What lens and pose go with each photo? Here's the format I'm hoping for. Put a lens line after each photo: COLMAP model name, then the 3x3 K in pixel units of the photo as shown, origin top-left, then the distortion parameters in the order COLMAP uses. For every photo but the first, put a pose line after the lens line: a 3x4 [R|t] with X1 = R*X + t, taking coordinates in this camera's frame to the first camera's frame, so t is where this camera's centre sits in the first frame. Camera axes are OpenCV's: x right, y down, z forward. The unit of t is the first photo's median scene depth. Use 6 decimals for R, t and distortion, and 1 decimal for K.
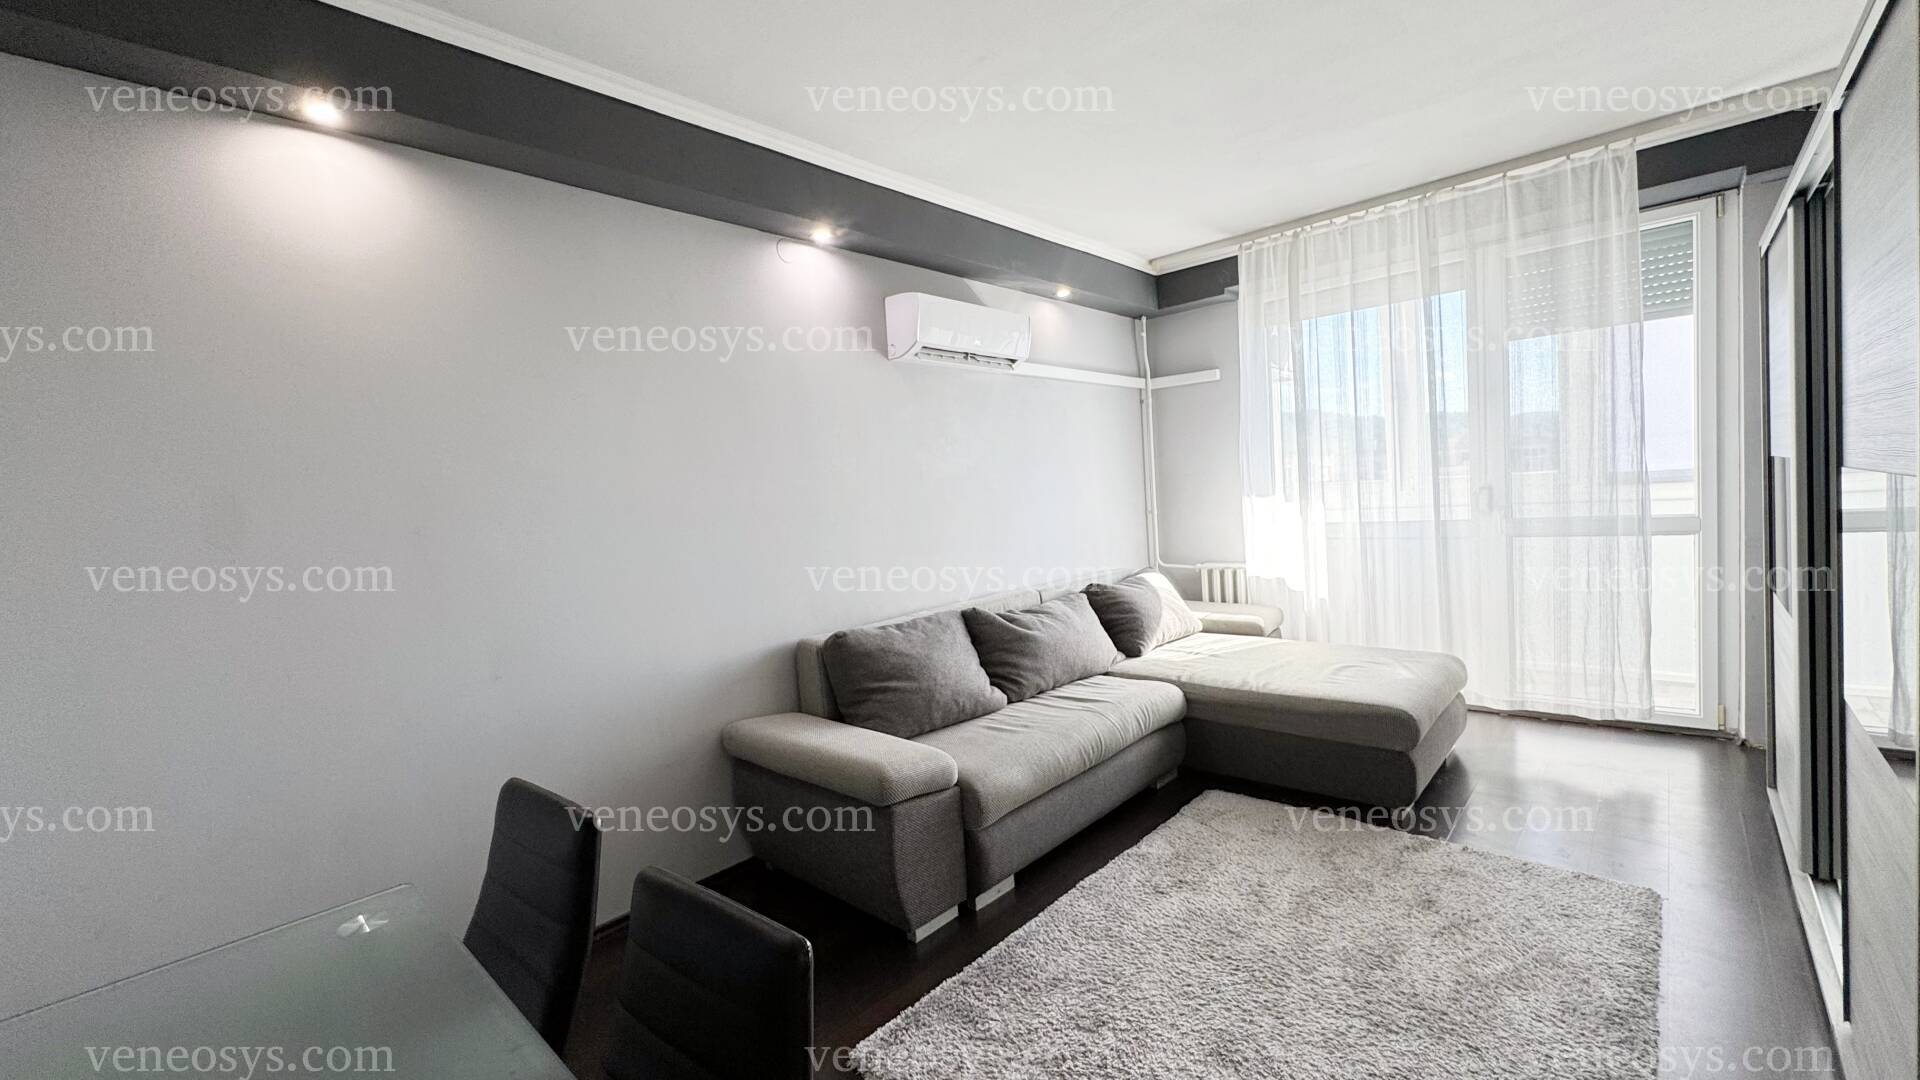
lens RADIAL K [[769.8, 0, 963.7], [0, 769.8, 539.0], [0, 0, 1]] dist [-0.004597, 0.000711]
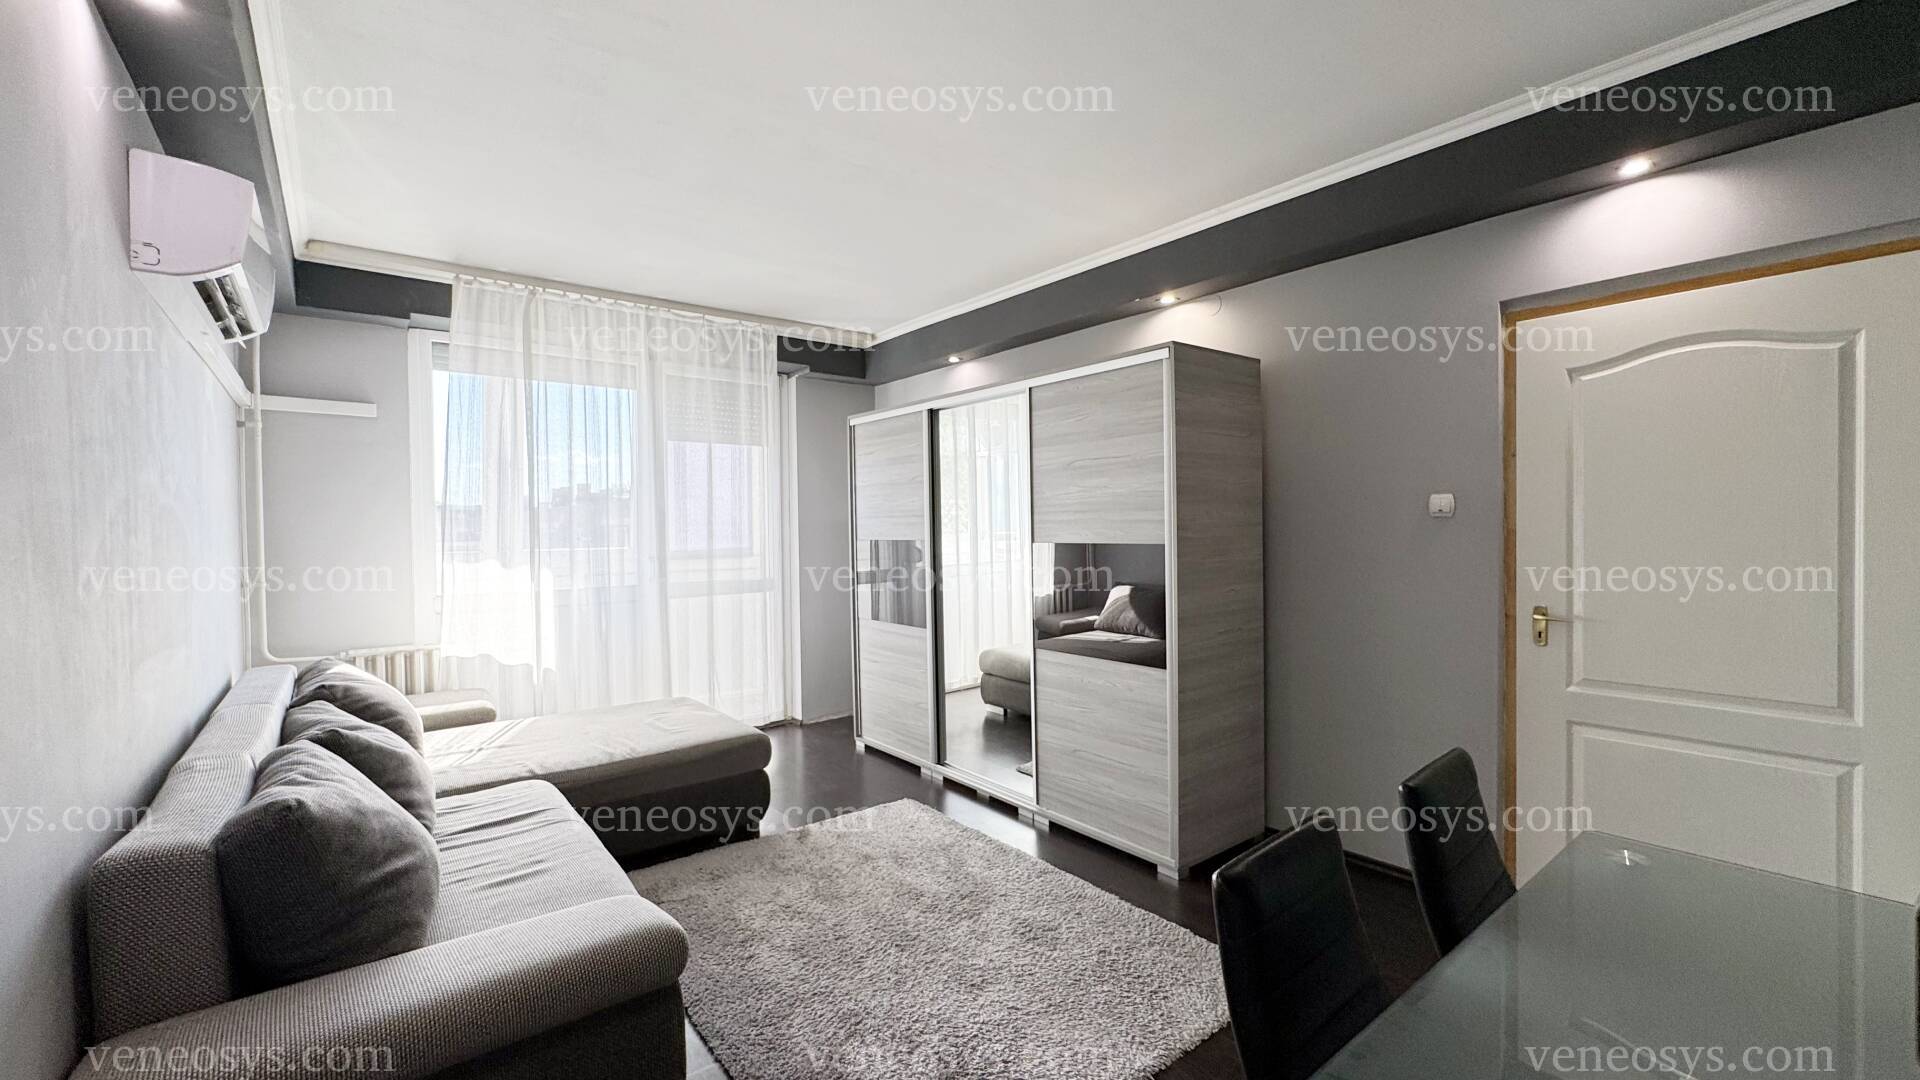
lens RADIAL K [[769.8, 0, 964.8], [0, 769.8, 534.7], [0, 0, 1]] dist [-0.004597, 0.000711]
pose [[0.157034, 0.055336, 0.986042, -0.500422], [0.062198, 0.995893, -0.065794, 0.007519], [-0.985633, 0.071661, 0.152947, 0.400776]]
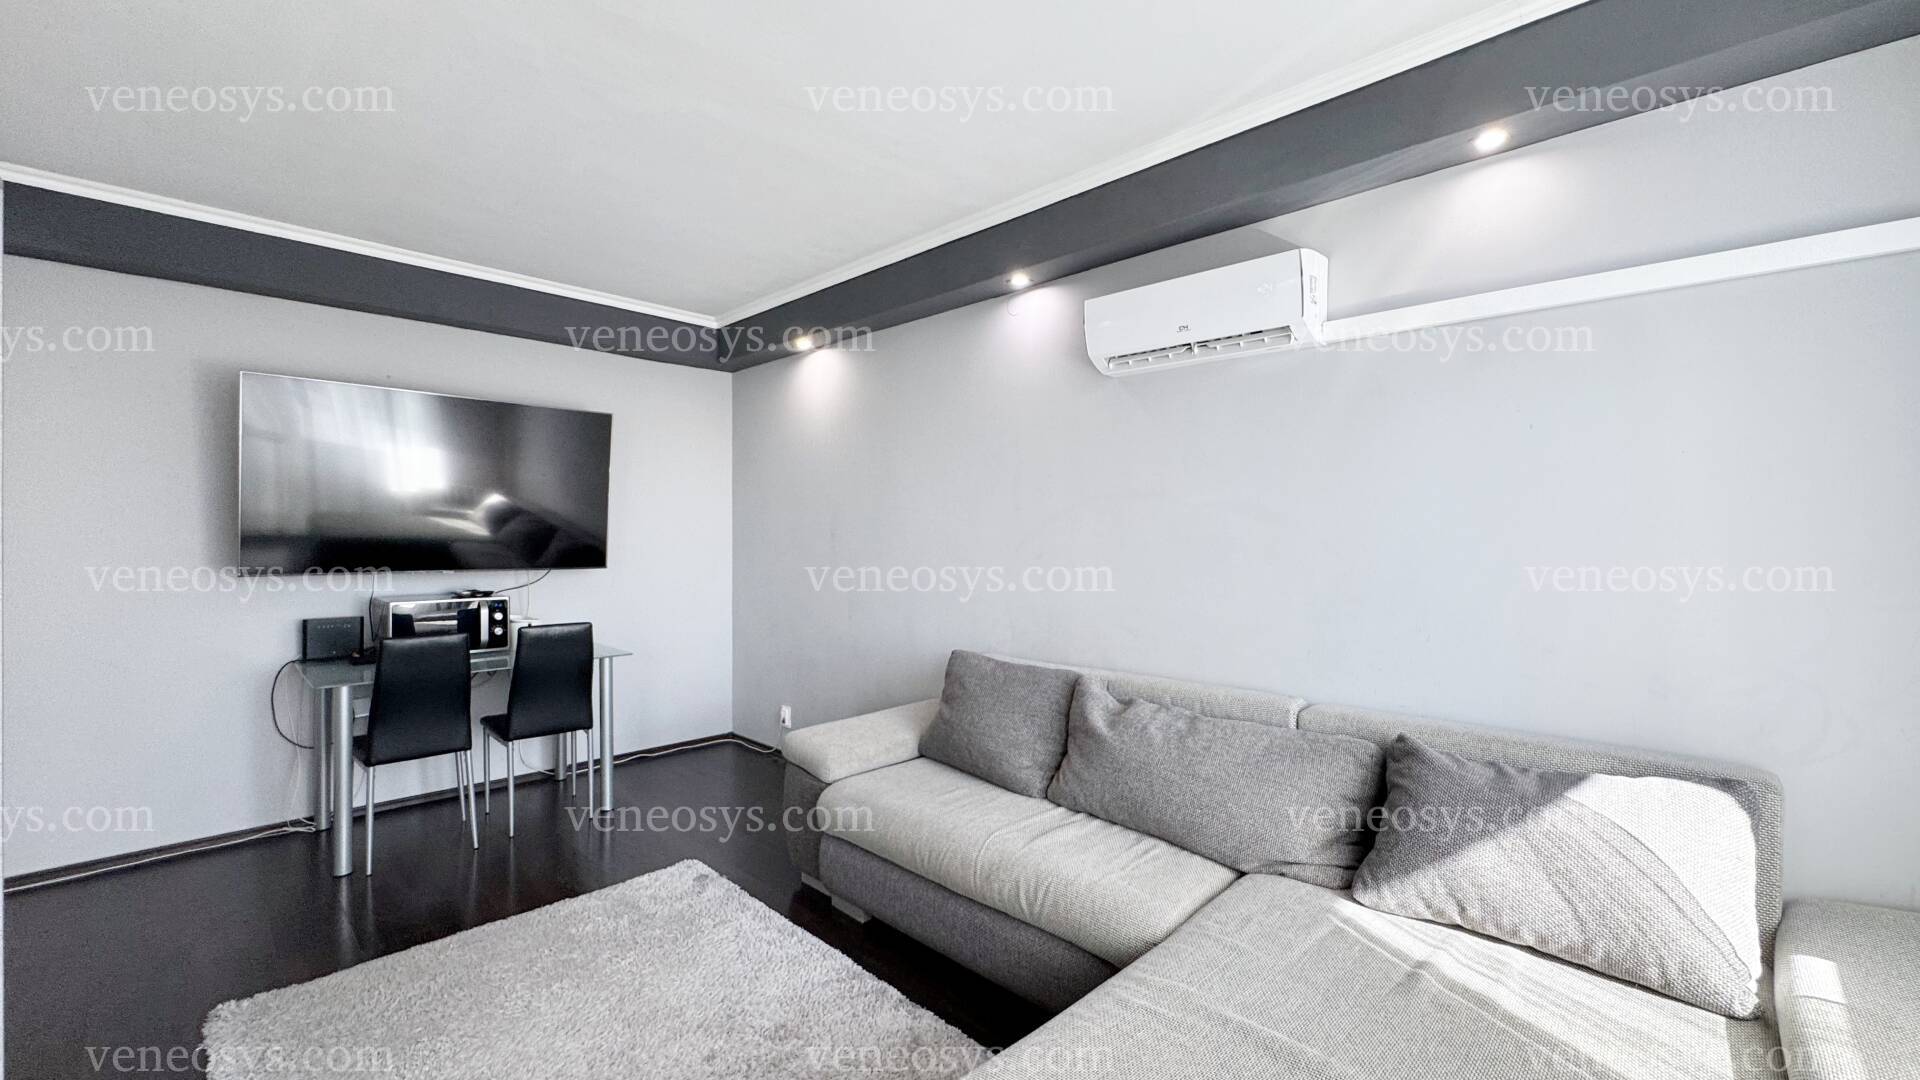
lens RADIAL K [[769.8, 0, 957.7], [0, 769.8, 536.4], [0, 0, 1]] dist [-0.004597, 0.000711]
pose [[-0.039885, 0.073567, -0.996492, 0.801470], [-0.060830, 0.995257, 0.075911, -0.108266], [0.997351, 0.063645, -0.035221, 0.871450]]
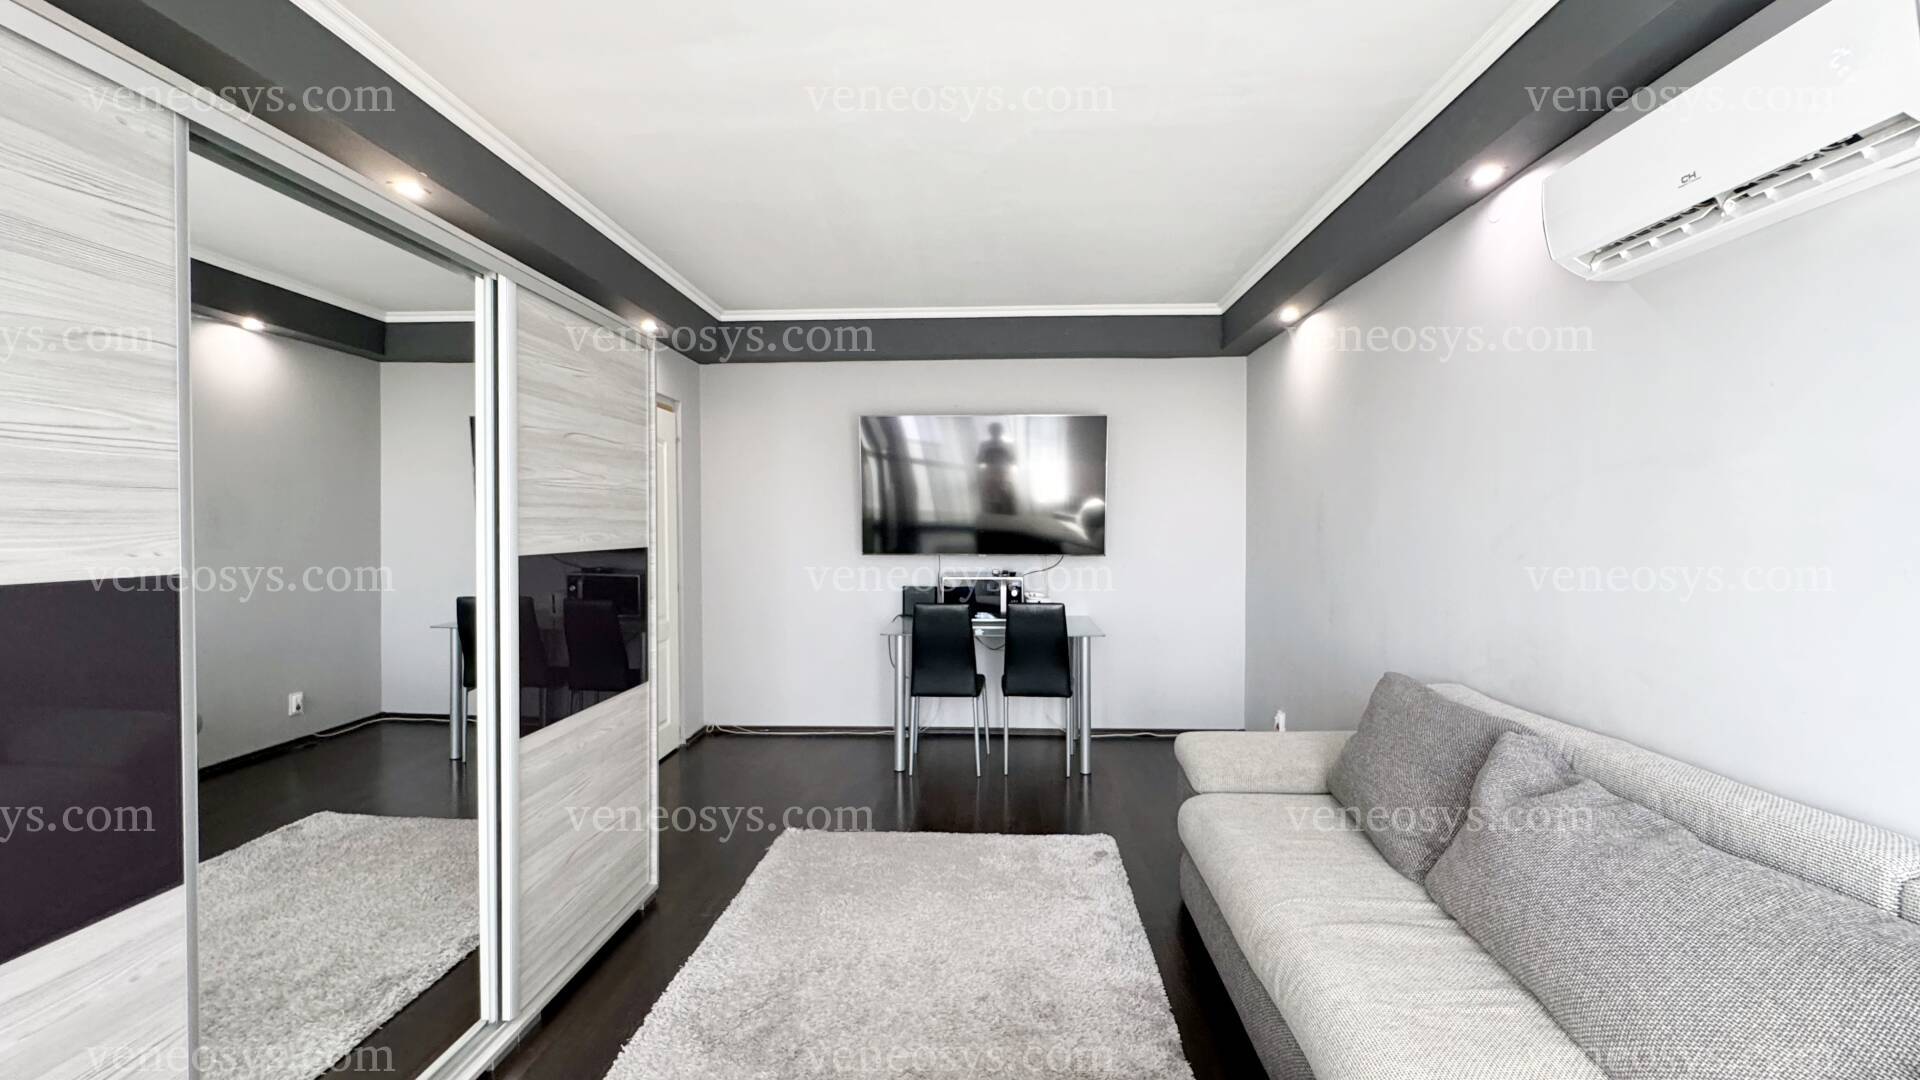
lens RADIAL K [[769.8, 0, 960.1], [0, 769.8, 532.4], [0, 0, 1]] dist [-0.004597, 0.000711]
pose [[-0.771978, 0.081868, -0.630355, 0.649030], [0.020222, 0.994332, 0.104374, -0.118209], [0.635328, 0.067827, -0.769258, 1.145875]]
